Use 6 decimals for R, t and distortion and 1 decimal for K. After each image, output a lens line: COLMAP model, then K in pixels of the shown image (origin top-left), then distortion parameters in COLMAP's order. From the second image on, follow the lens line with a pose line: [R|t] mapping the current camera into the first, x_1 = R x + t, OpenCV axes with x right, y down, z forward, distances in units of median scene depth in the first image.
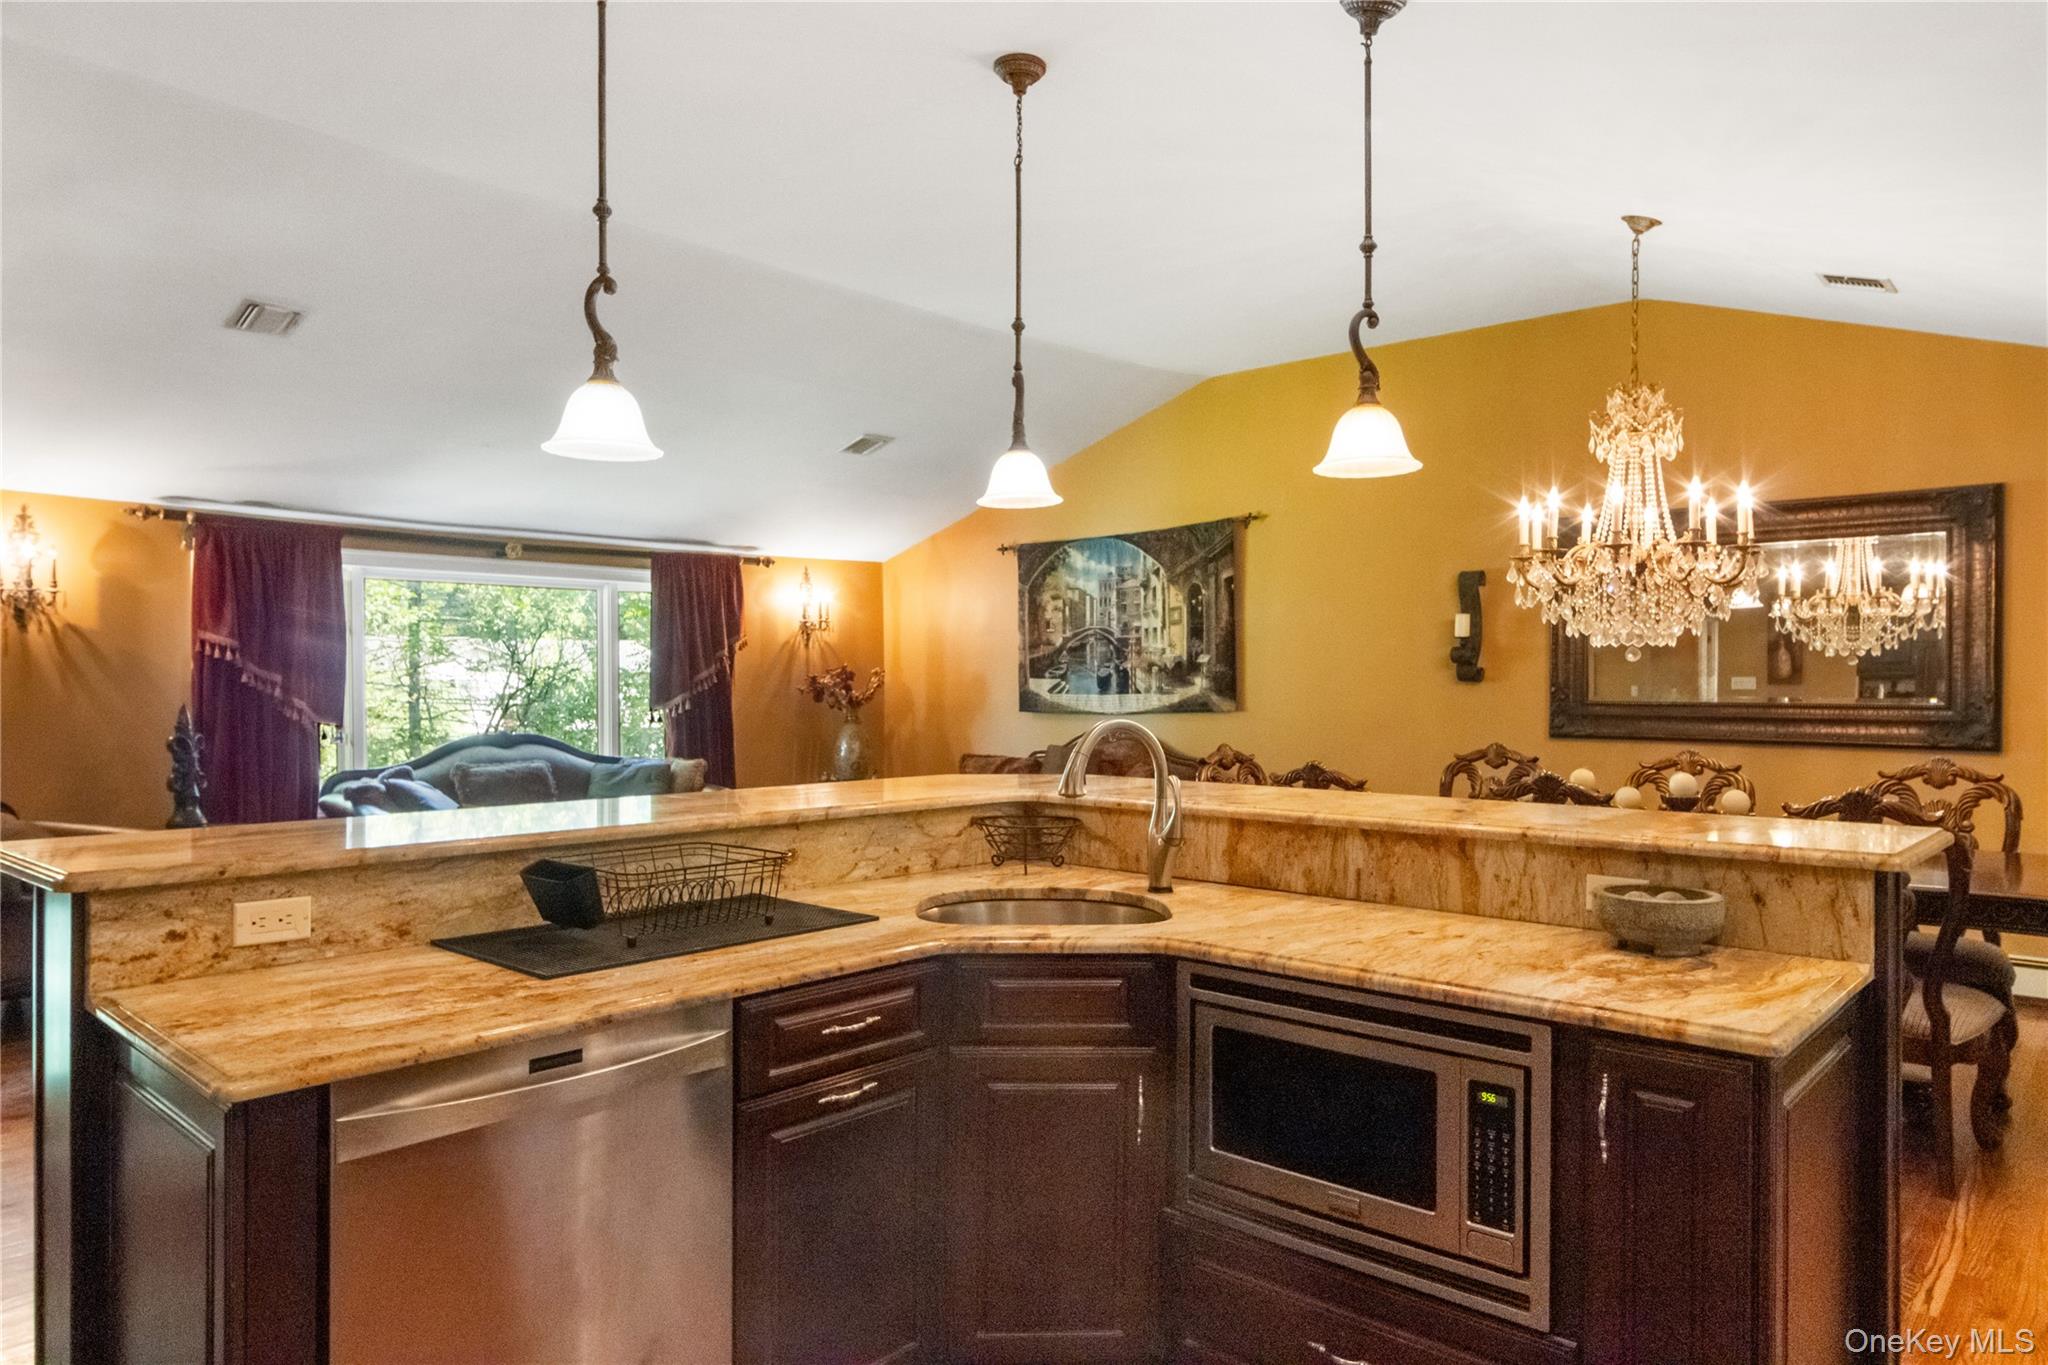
lens RADIAL K [[1302.6, 0, 1024.4], [0, 1302.6, 688.2], [0, 0, 1]] dist [-0.001534, 0.001205]
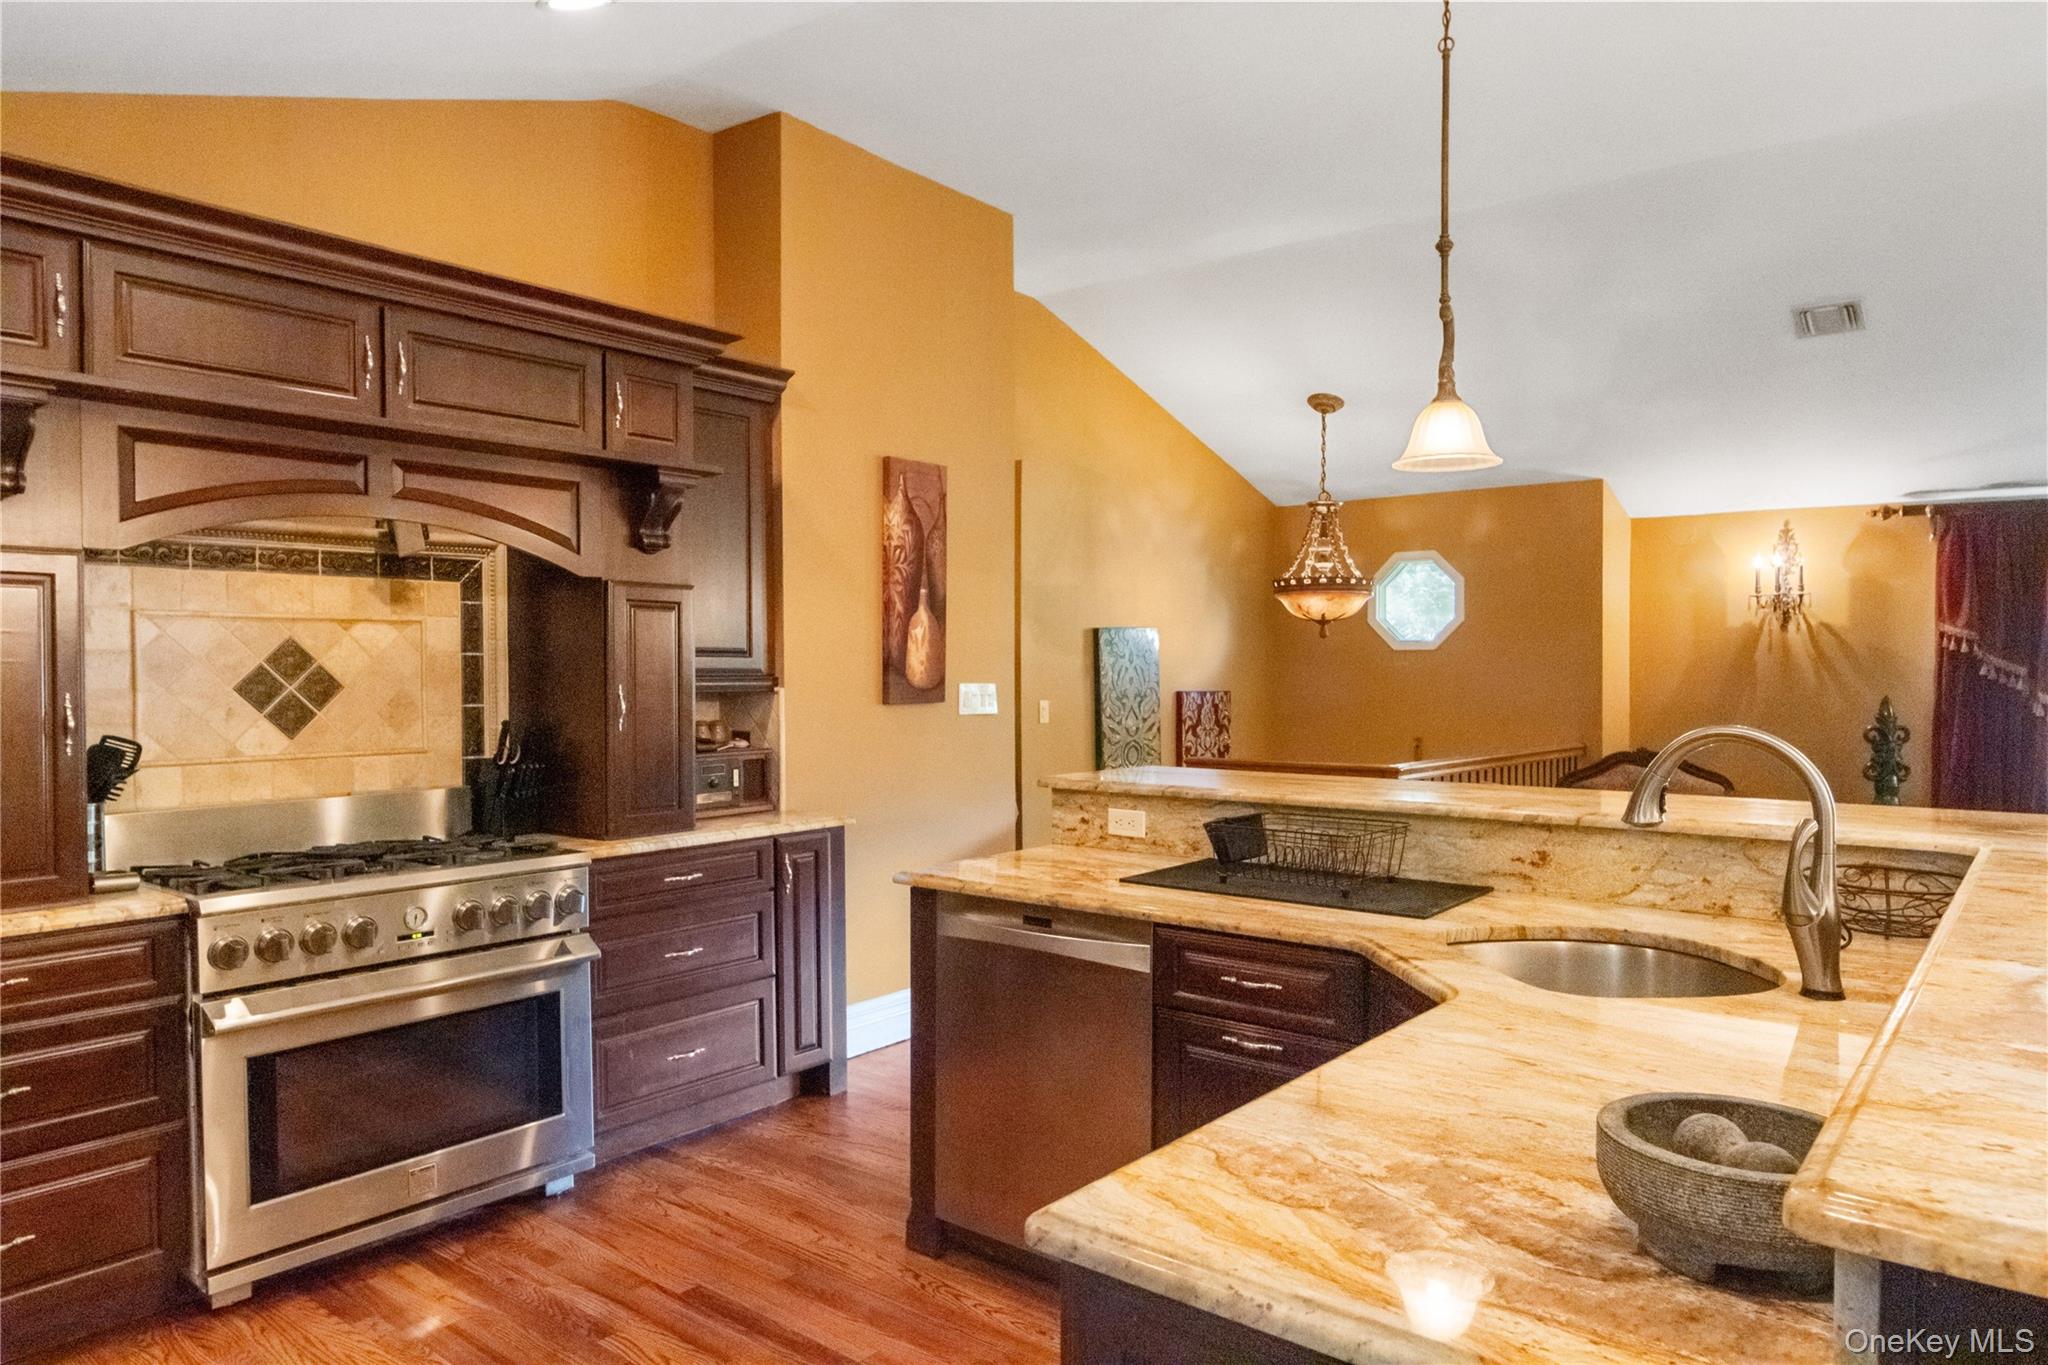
lens RADIAL K [[1302.6, 0, 1031.8], [0, 1302.6, 687.1], [0, 0, 1]] dist [-0.001534, 0.001205]
pose [[0.057794, 0.010076, -0.998278, 0.316245], [-0.004998, 0.999939, 0.009803, -0.001375], [0.998316, 0.004423, 0.057841, 0.244752]]
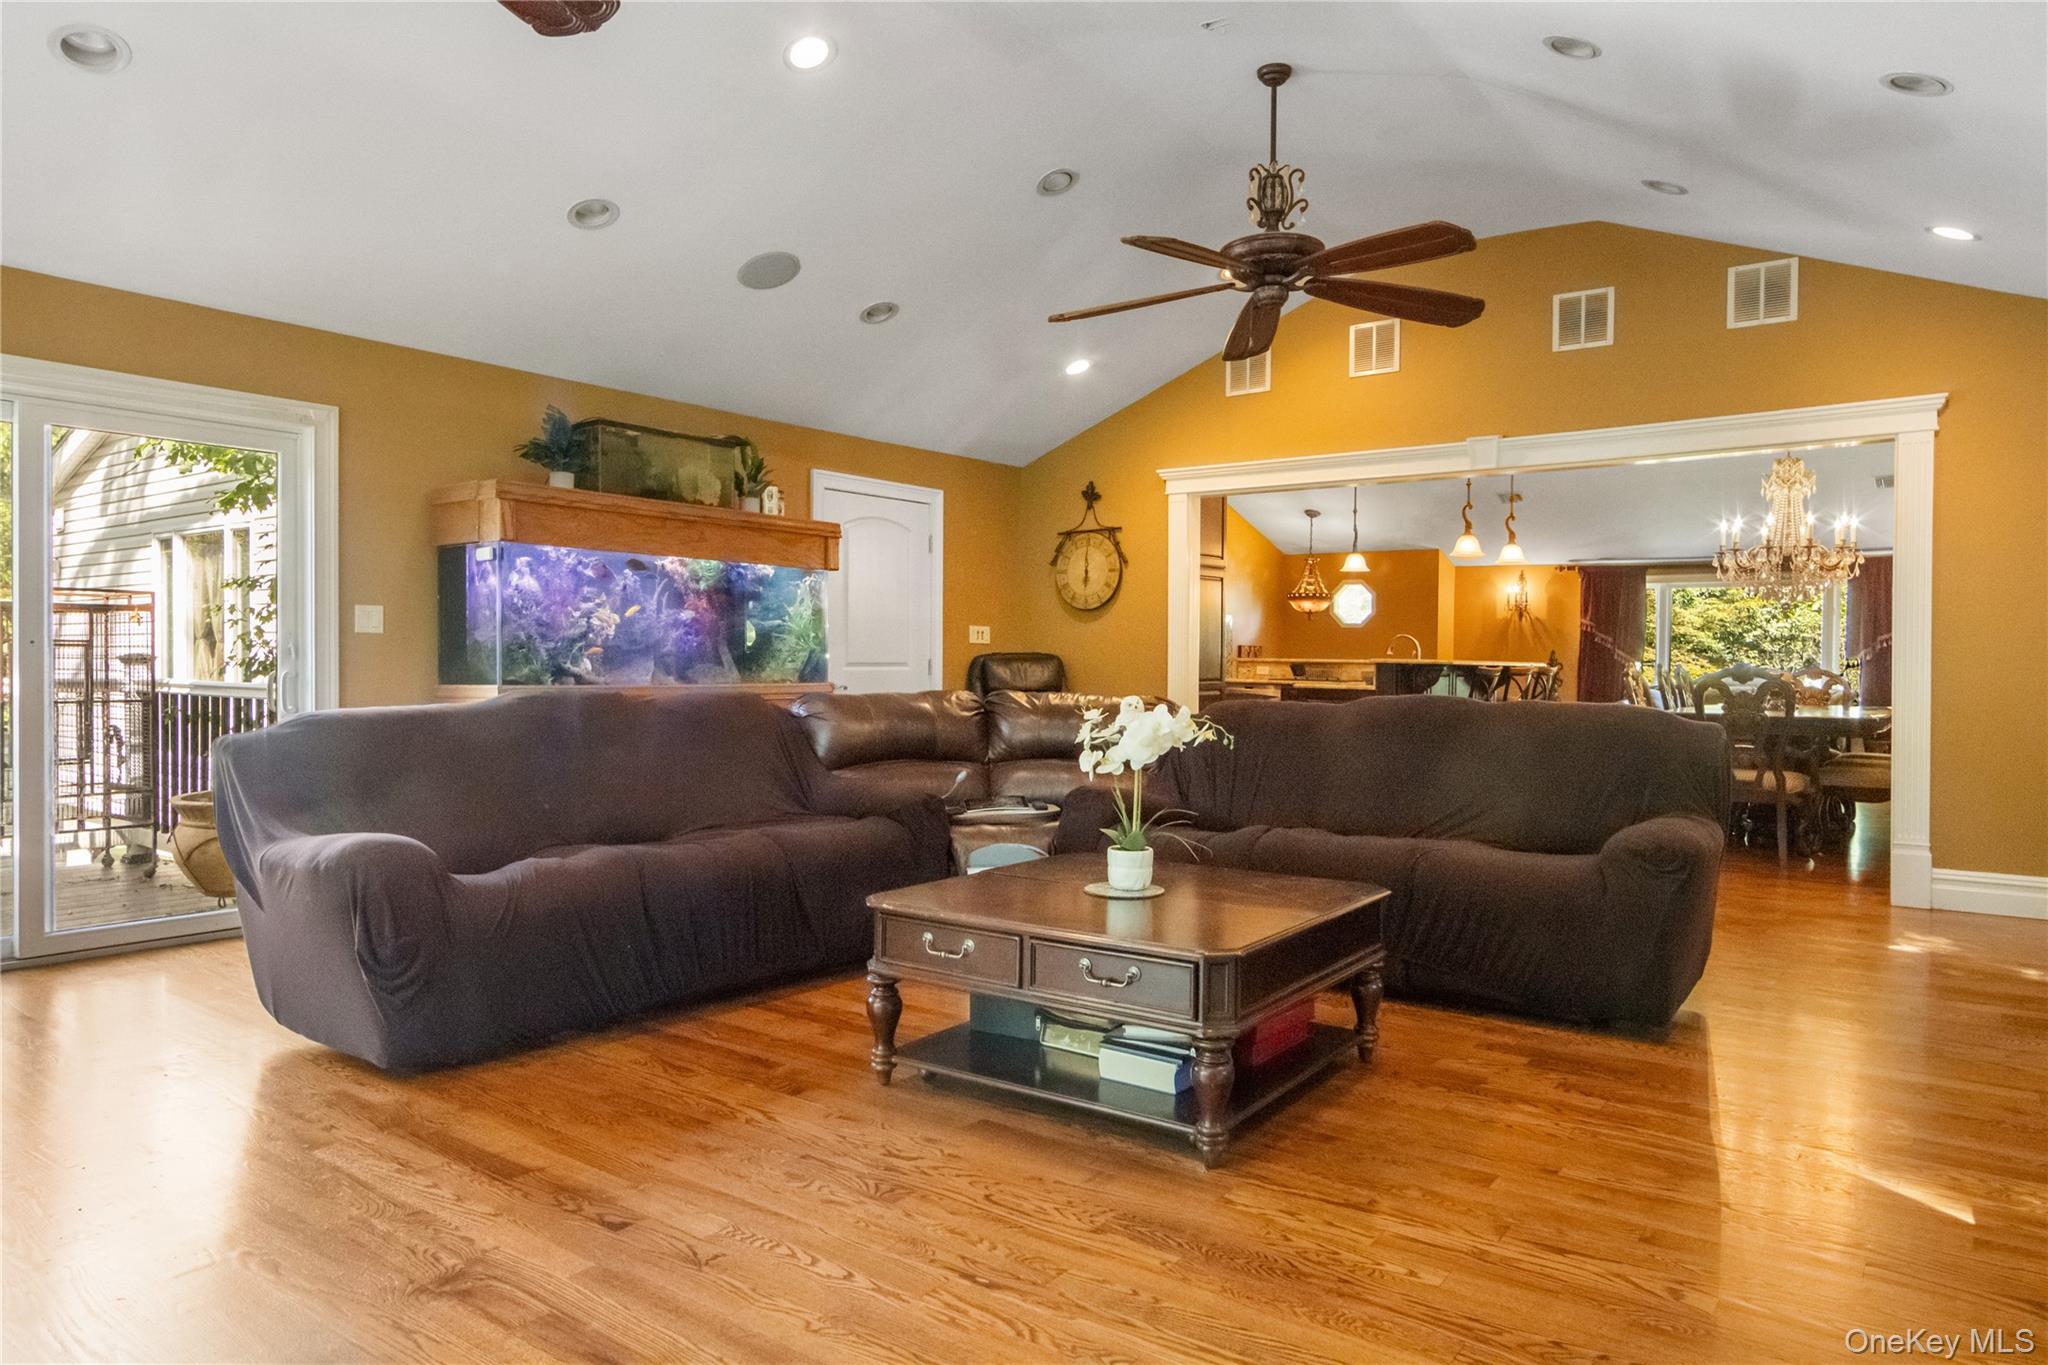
lens RADIAL K [[1302.6, 0, 1026.6], [0, 1302.6, 677.1], [0, 0, 1]] dist [-0.001534, 0.001205]
pose [[0.087952, 0.012972, -0.996040, 1.503601], [-0.020927, 0.999719, 0.011172, 0.051704], [0.995905, 0.019862, 0.088198, -0.150210]]
